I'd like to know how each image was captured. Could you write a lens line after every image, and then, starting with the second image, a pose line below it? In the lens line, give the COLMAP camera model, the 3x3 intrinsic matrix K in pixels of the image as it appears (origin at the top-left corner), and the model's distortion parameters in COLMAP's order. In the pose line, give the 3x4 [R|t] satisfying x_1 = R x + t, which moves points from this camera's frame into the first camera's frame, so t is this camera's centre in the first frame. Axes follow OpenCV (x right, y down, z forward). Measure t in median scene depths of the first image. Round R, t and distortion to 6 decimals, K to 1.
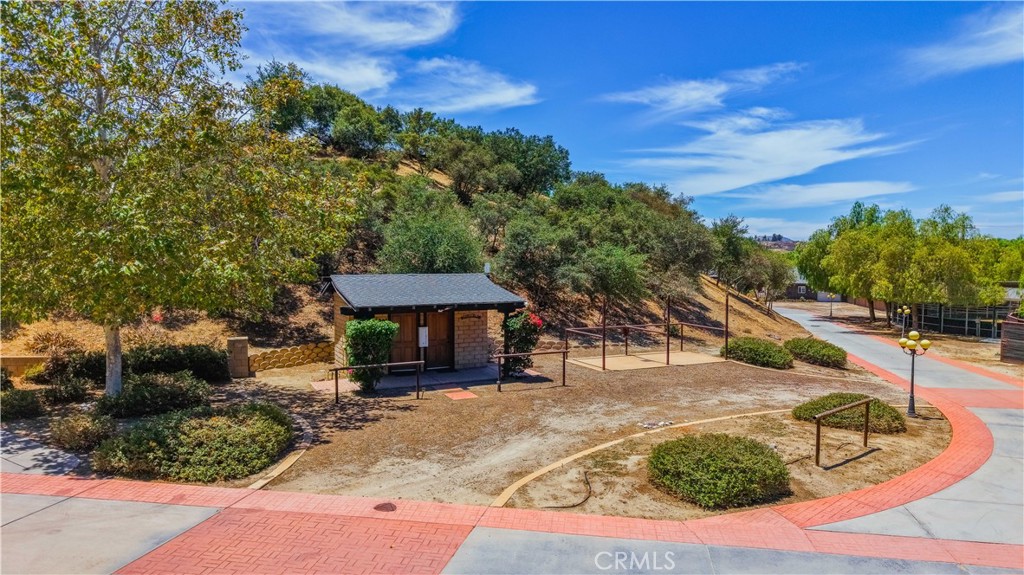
lens RADIAL K [[691.4, 0, 511.9], [0, 691.4, 289.4], [0, 0, 1]] dist [0.009030, -0.003527]
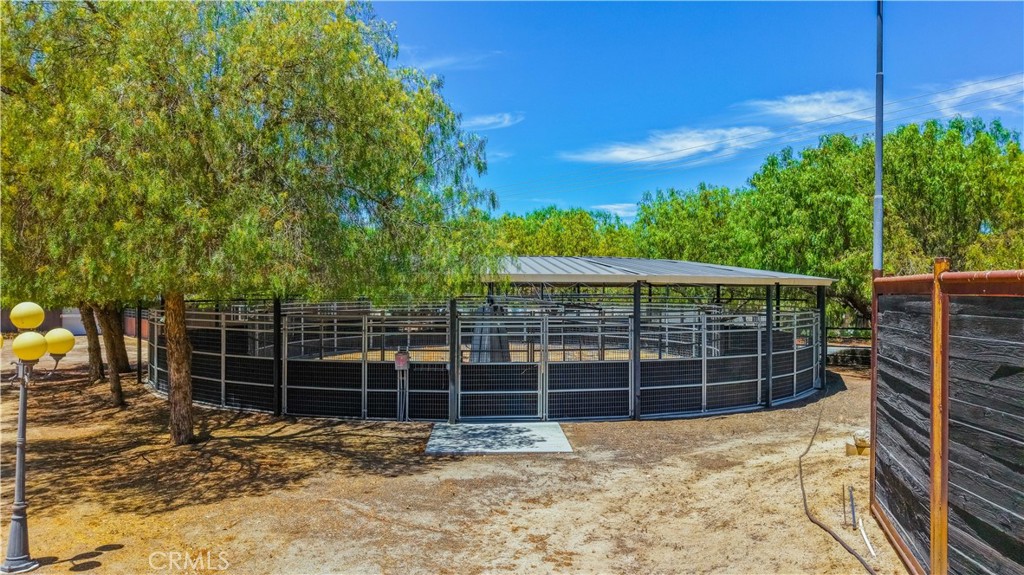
lens RADIAL K [[691.4, 0, 512.1], [0, 691.4, 286.5], [0, 0, 1]] dist [0.009030, -0.003527]
pose [[0.641085, -0.004749, 0.767455, 0.502778], [0.052505, 0.997909, -0.037683, 0.029364], [-0.765672, 0.064453, 0.639994, 0.808693]]
